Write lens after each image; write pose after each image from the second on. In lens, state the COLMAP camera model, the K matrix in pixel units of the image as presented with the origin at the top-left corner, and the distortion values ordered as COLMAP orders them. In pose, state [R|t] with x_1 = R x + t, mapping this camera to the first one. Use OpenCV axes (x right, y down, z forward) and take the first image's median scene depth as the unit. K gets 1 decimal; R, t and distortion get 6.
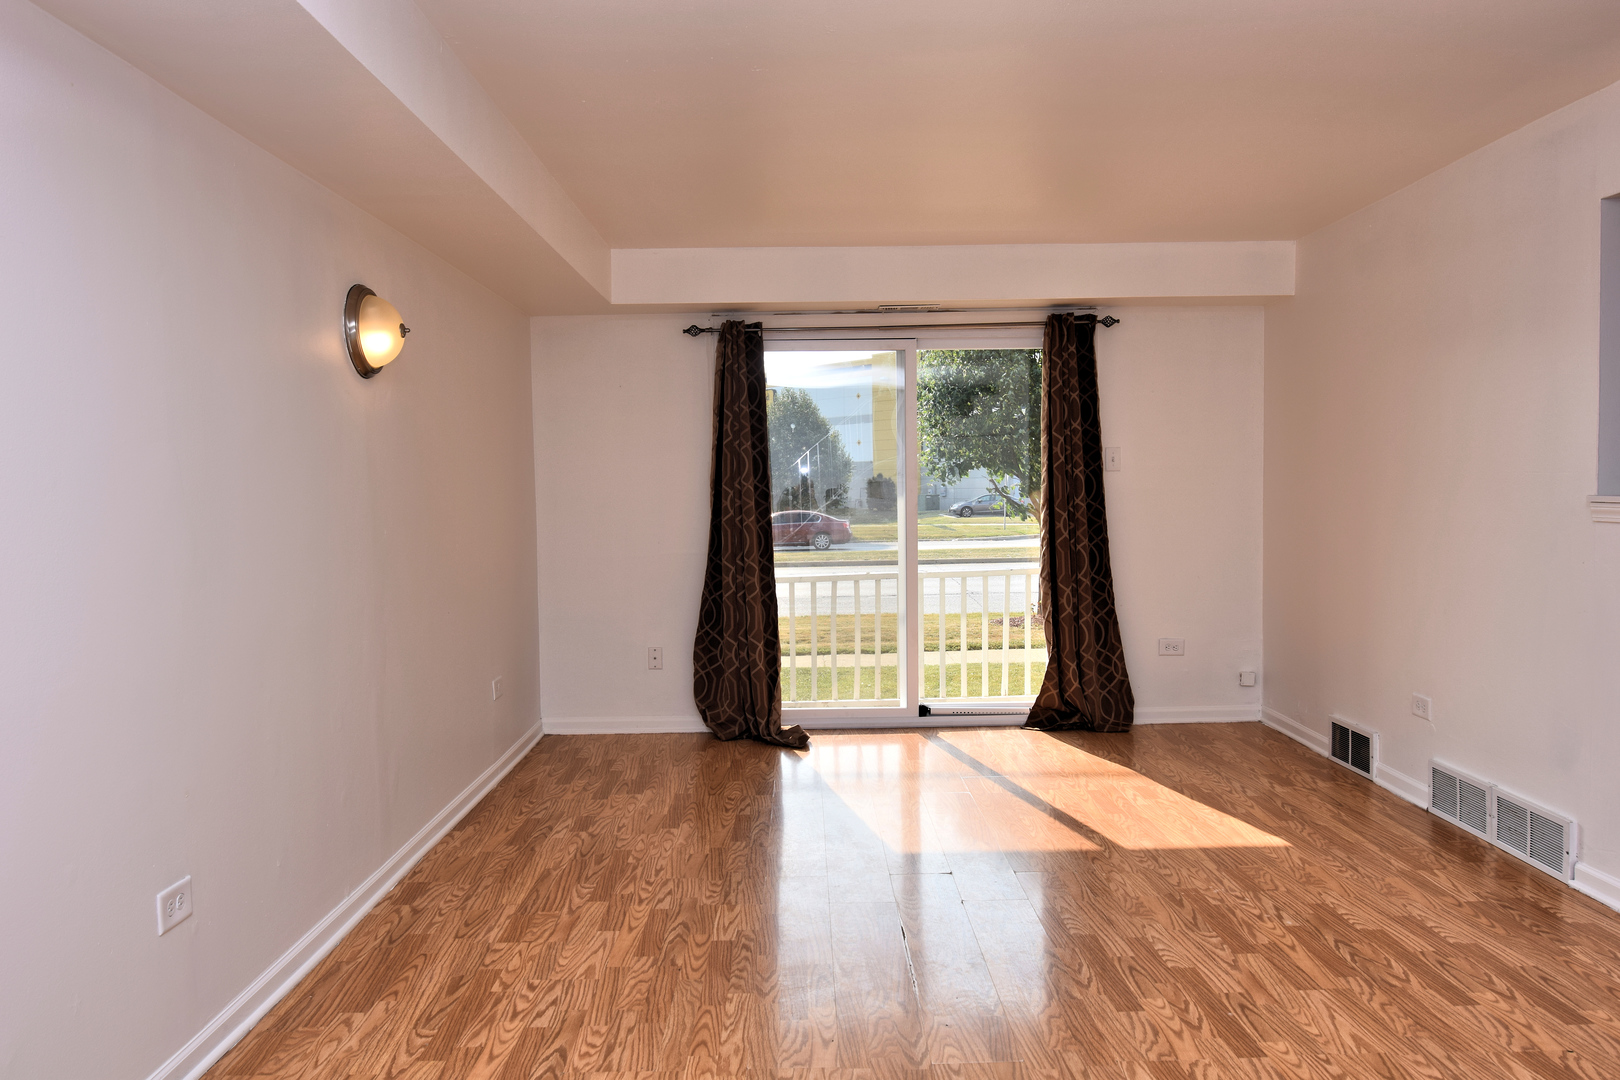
lens RADIAL K [[1145.3, 0, 810.0], [0, 1145.3, 540.0], [0, 0, 1]] dist [-0.020610, -0.003033]
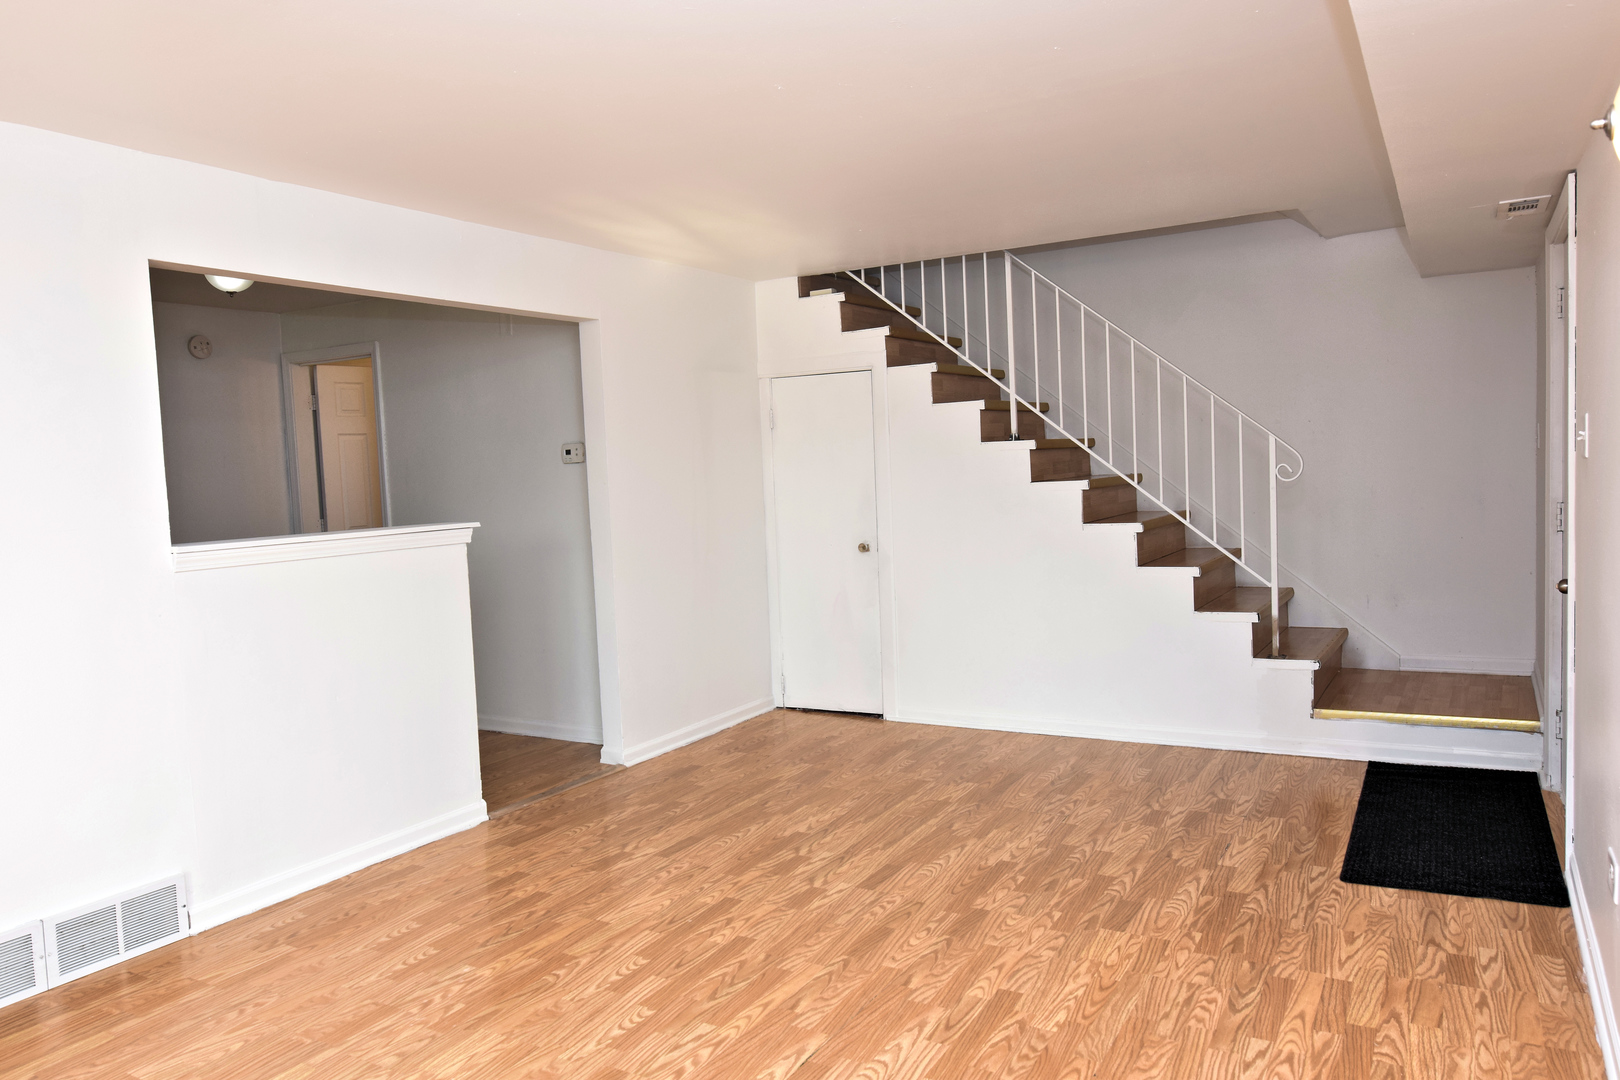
lens RADIAL K [[1133.1, 0, 810.0], [0, 1133.1, 540.0], [0, 0, 1]] dist [-0.019836, -0.001561]
pose [[-0.860157, 0.017344, 0.509735, -0.401609], [0.079084, 0.991870, 0.099702, -0.125700], [-0.503861, 0.126072, -0.854535, 1.948534]]
